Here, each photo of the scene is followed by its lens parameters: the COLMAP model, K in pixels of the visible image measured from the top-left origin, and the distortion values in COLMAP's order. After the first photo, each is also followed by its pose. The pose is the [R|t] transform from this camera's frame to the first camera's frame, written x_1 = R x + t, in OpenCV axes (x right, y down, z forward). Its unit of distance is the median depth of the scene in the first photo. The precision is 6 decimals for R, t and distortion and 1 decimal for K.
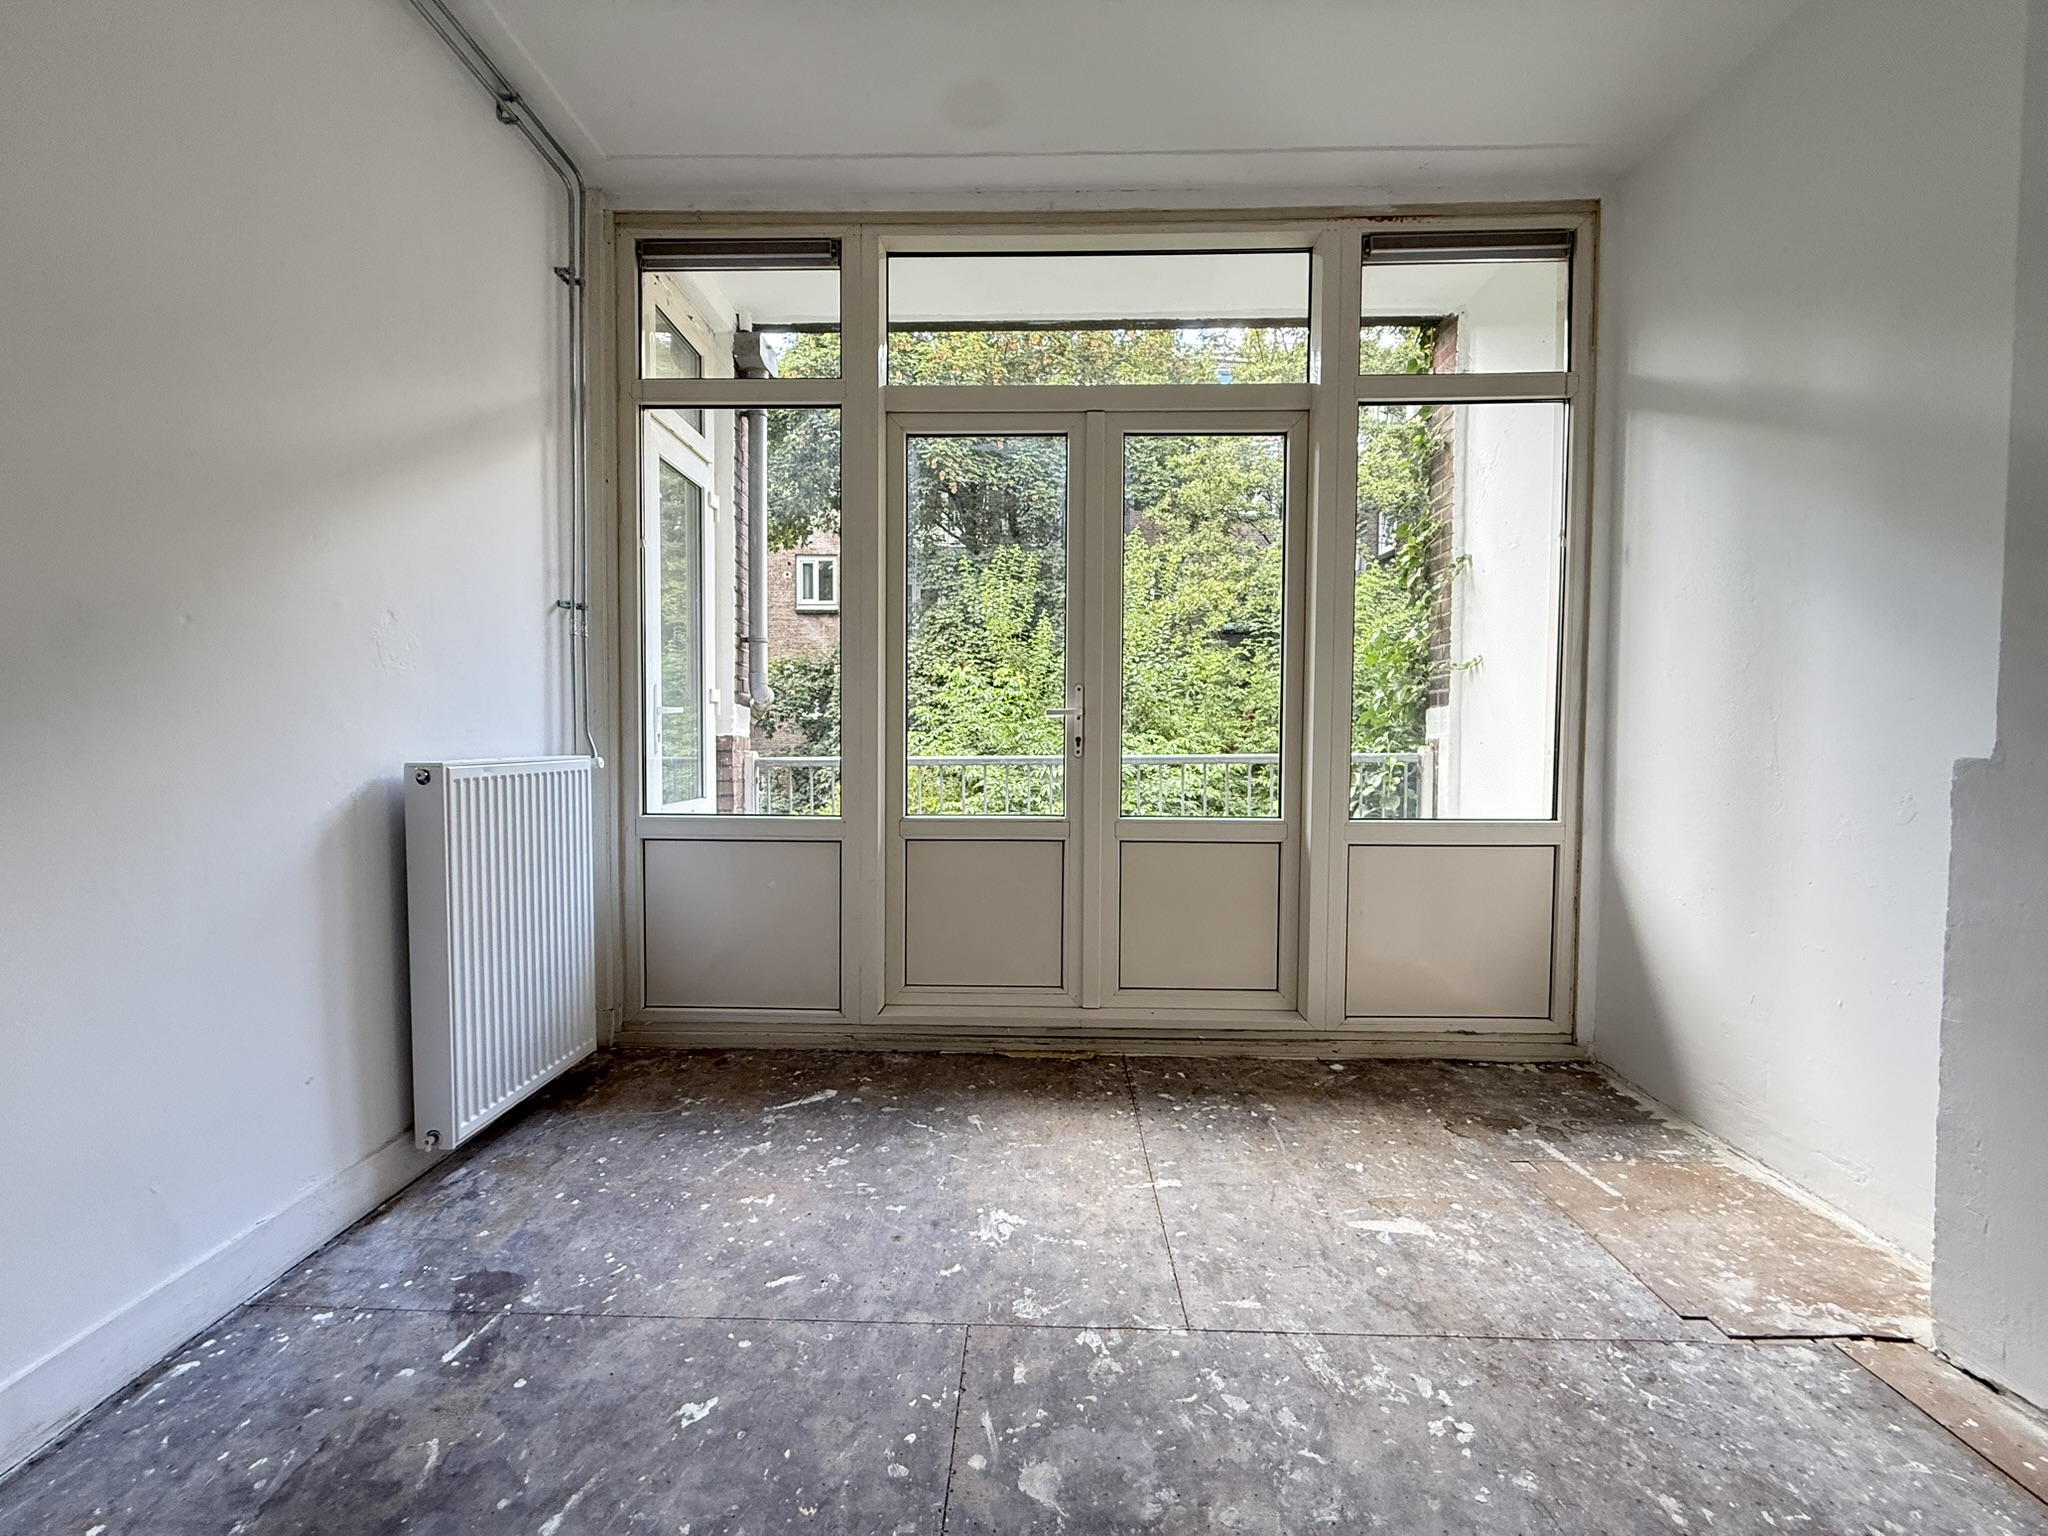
lens RADIAL K [[816.7, 0, 1018.4], [0, 816.7, 763.8], [0, 0, 1]] dist [0.000258, 0.000041]
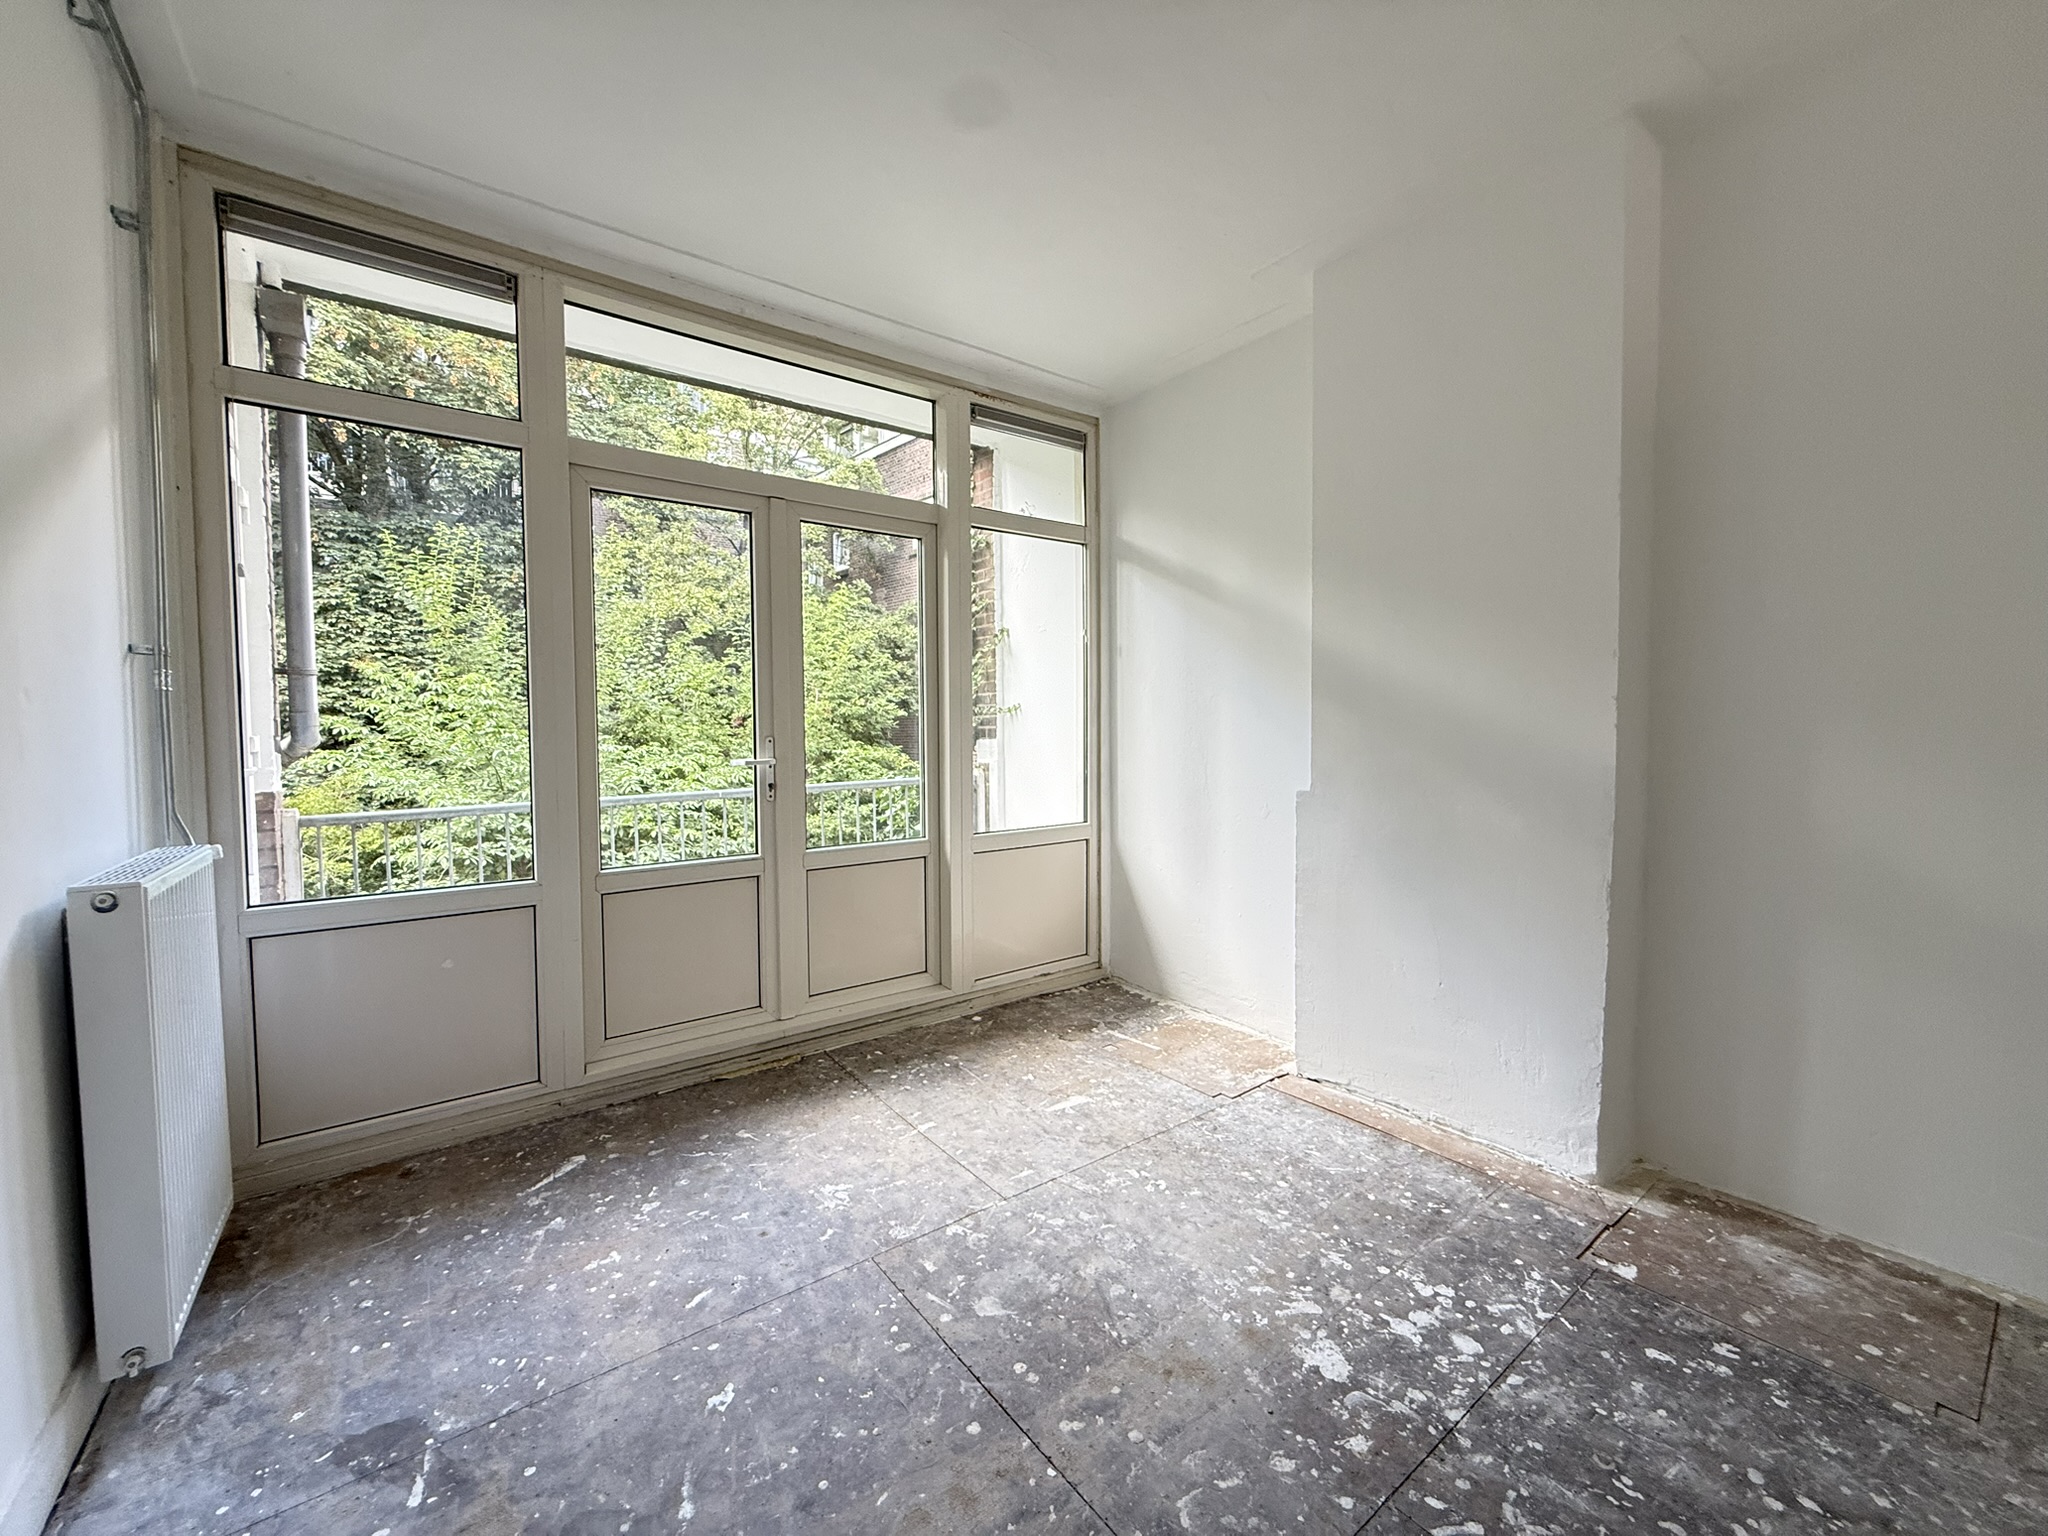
lens RADIAL K [[816.7, 0, 1018.4], [0, 816.7, 763.8], [0, 0, 1]] dist [0.000258, 0.000041]
pose [[0.785099, -0.037797, 0.618216, -0.382339], [0.033648, 0.999265, 0.018363, -0.073850], [-0.618456, 0.006385, 0.785793, -0.109906]]
